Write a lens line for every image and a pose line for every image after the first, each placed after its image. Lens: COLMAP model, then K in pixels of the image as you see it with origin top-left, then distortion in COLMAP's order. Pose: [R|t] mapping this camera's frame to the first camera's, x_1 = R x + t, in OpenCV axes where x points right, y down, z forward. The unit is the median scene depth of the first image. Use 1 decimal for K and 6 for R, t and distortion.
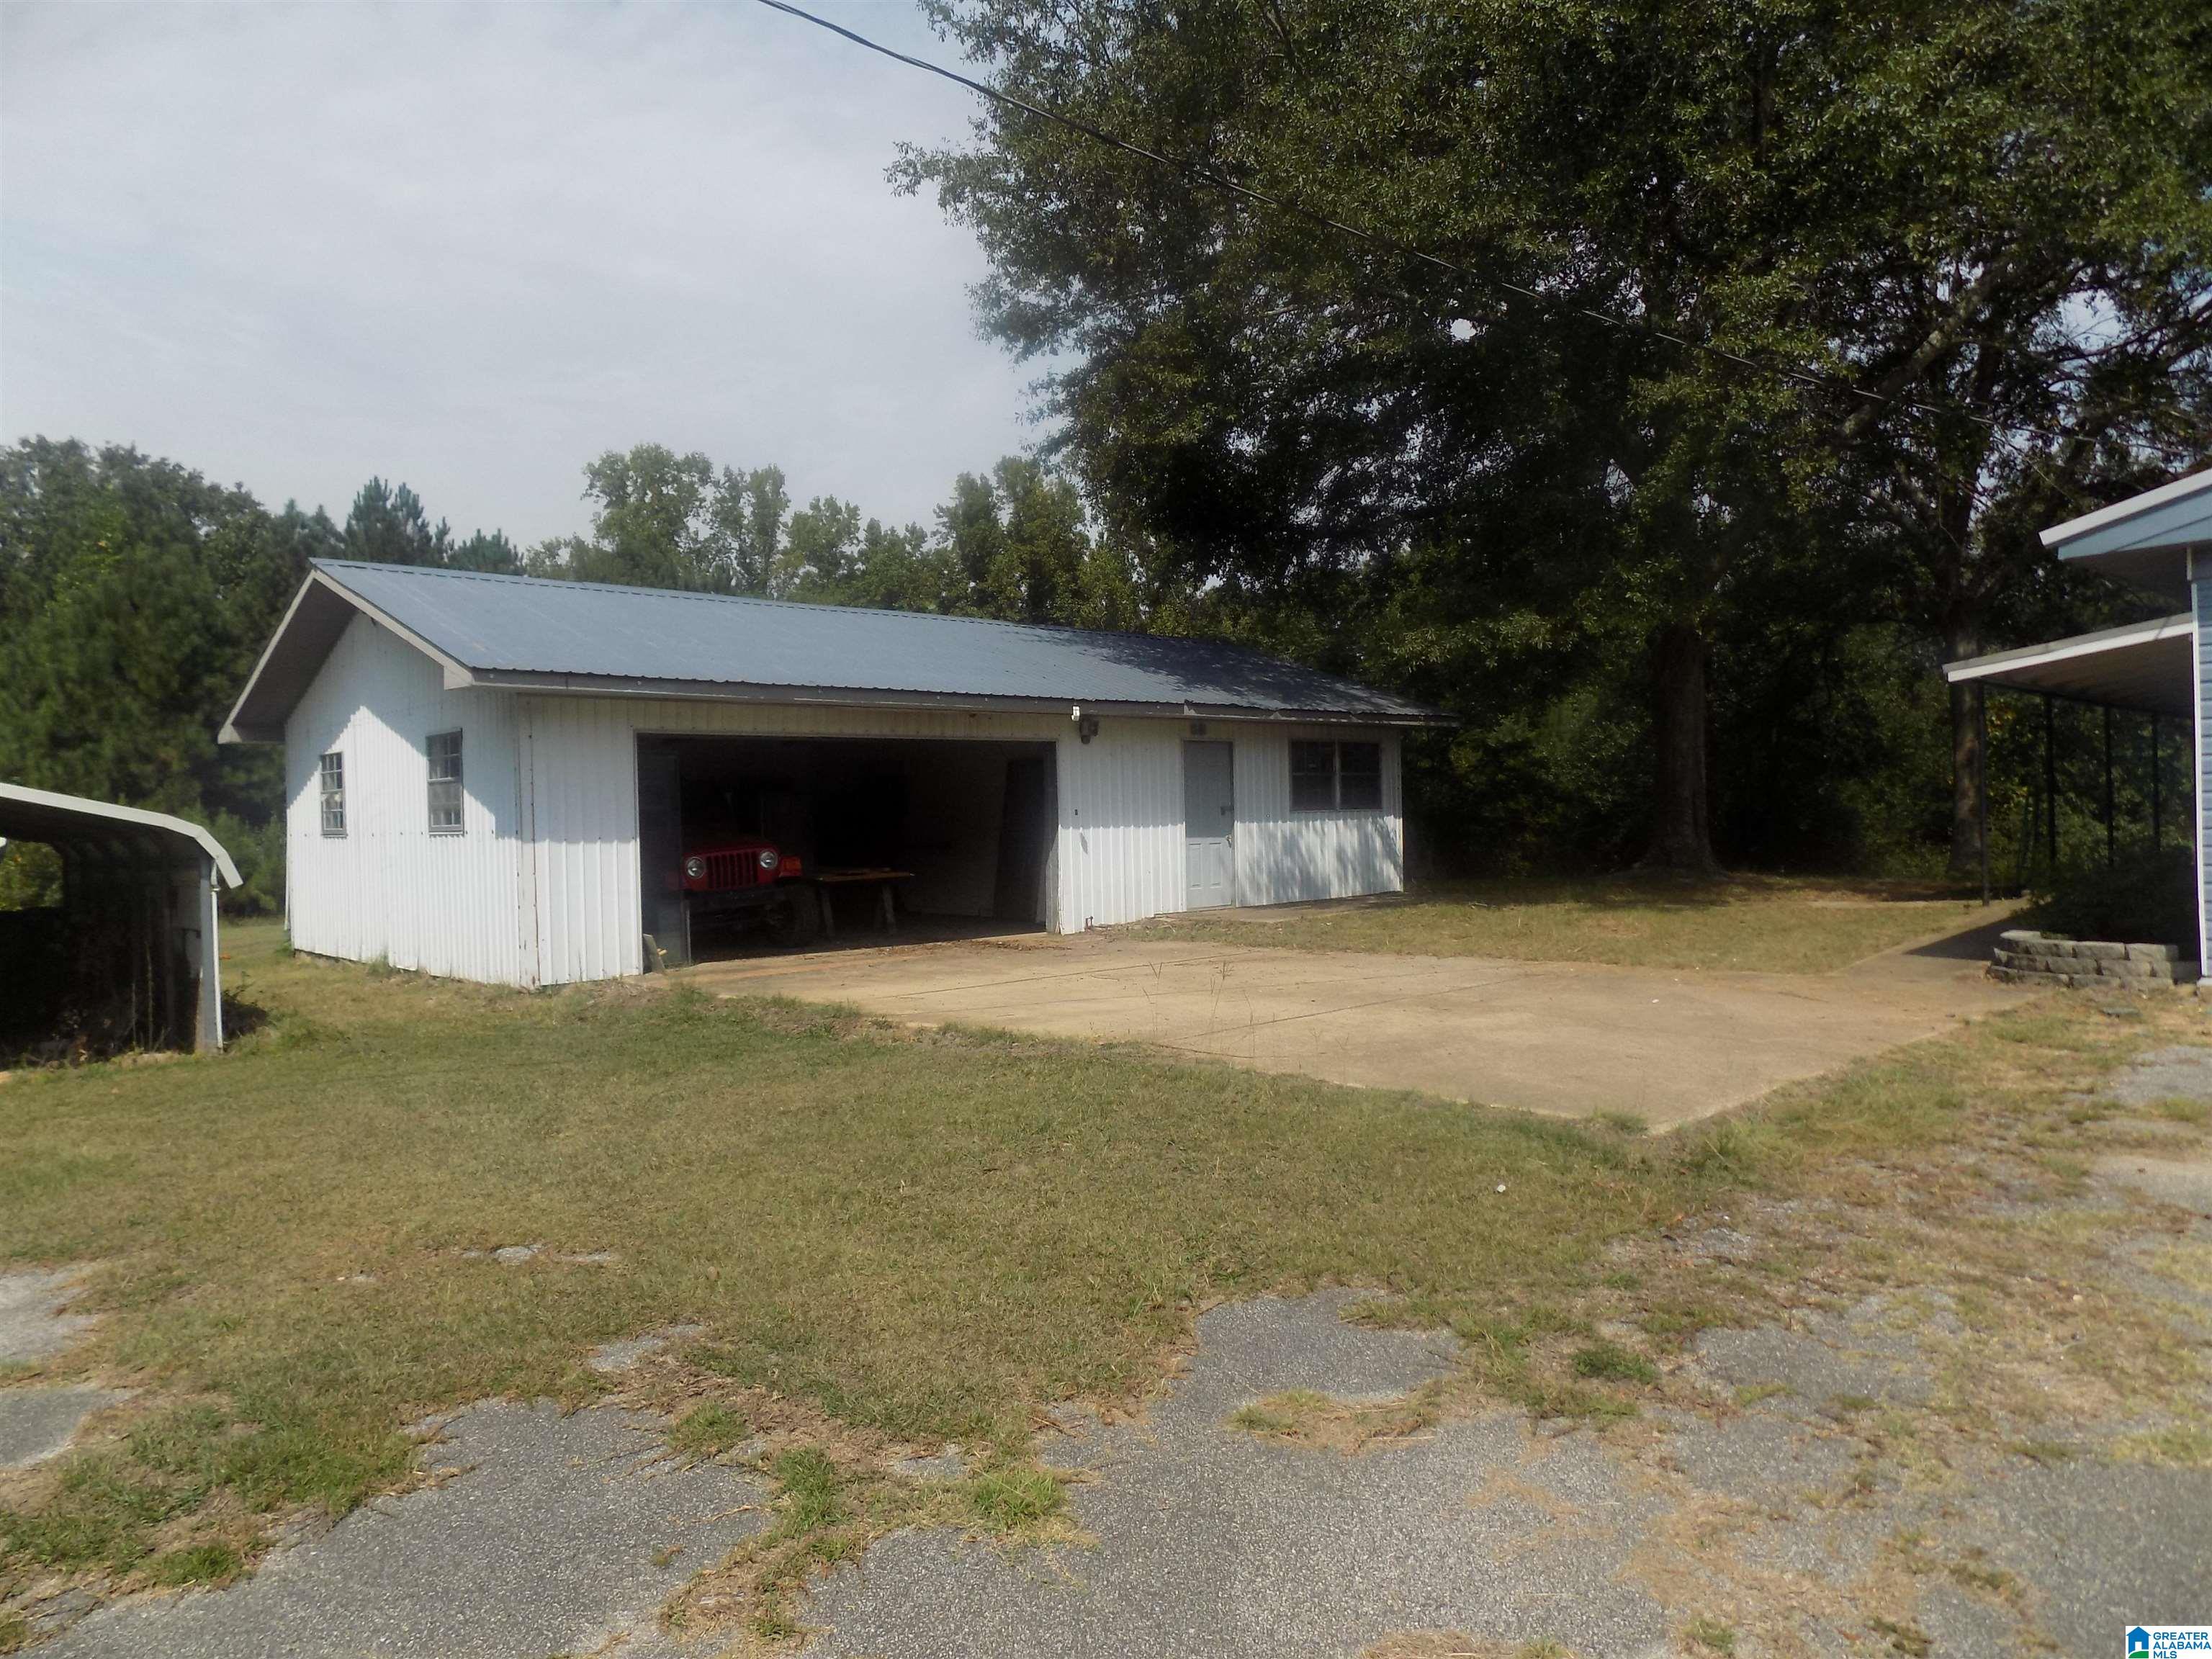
lens RADIAL K [[1481.1, 0, 1126.3], [0, 1481.1, 823.2], [0, 0, 1]] dist [-0.079356, 0.071564]
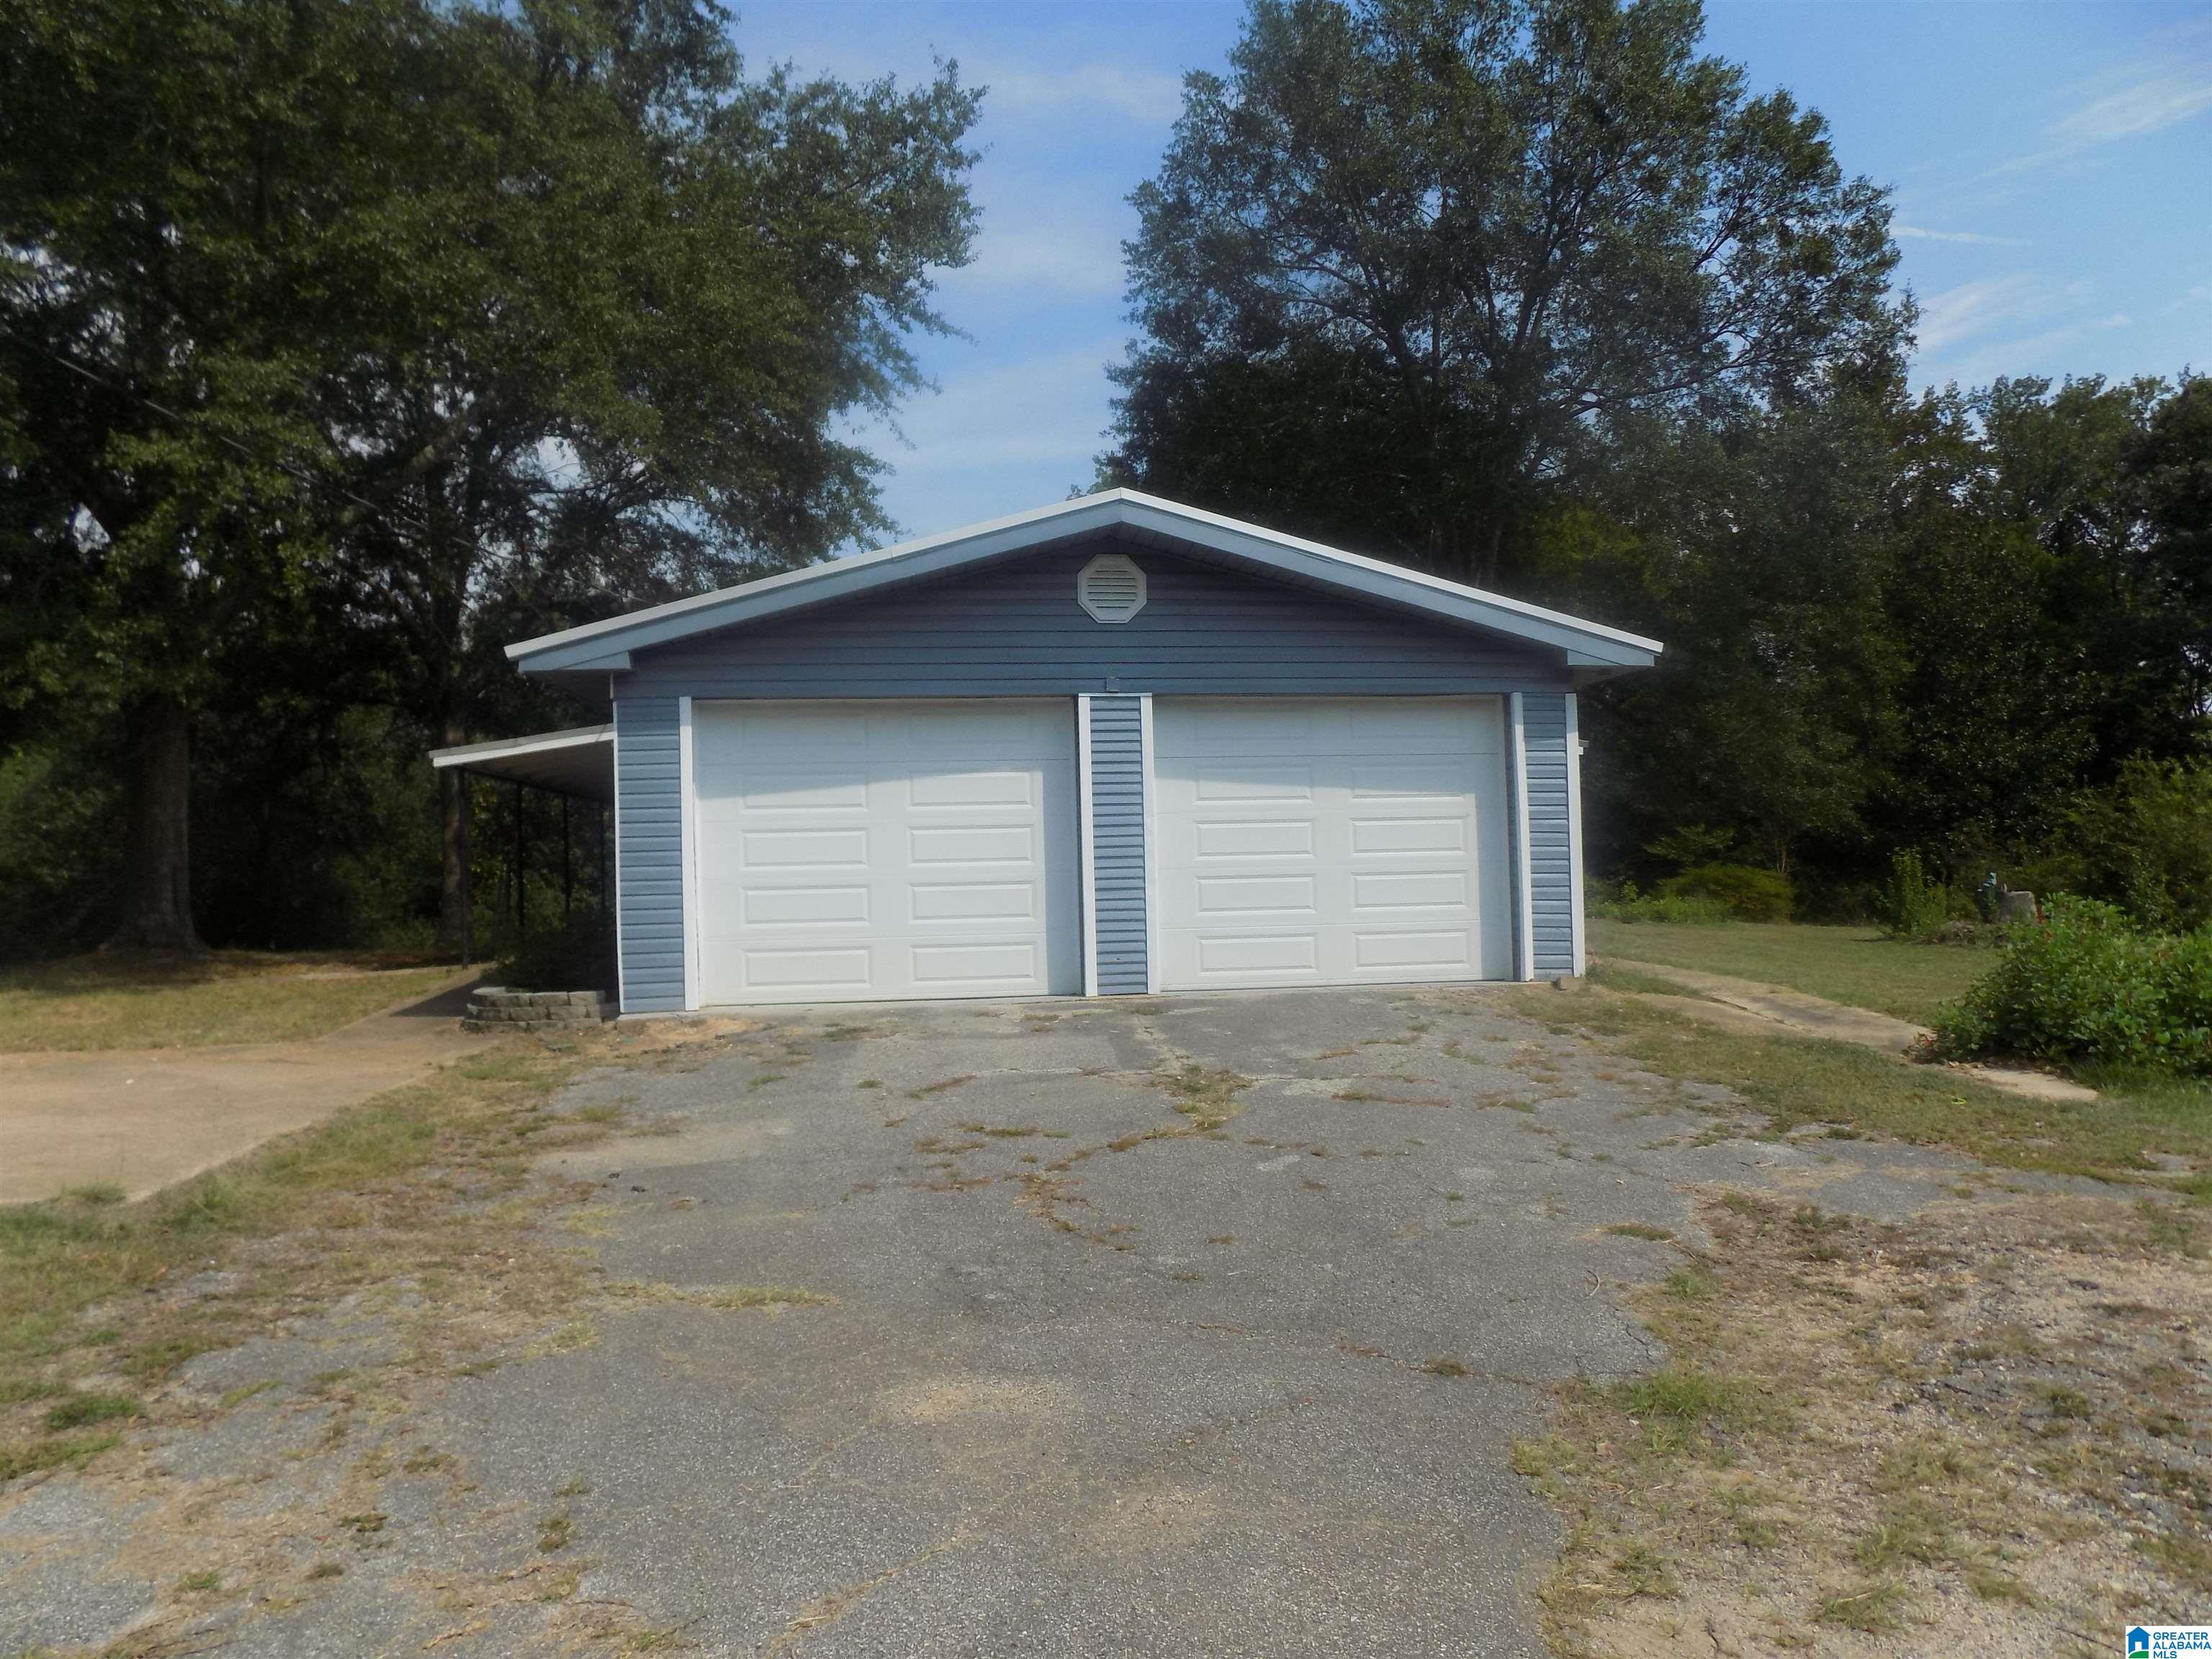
lens RADIAL K [[1480.0, 0, 1109.4], [0, 1480.0, 823.2], [0, 0, 1]] dist [-0.061316, 0.062970]
pose [[0.589193, 0.028109, 0.807503, -0.059131], [0.014630, 0.998860, -0.045445, 0.006610], [-0.807860, 0.038590, 0.588110, -0.138857]]
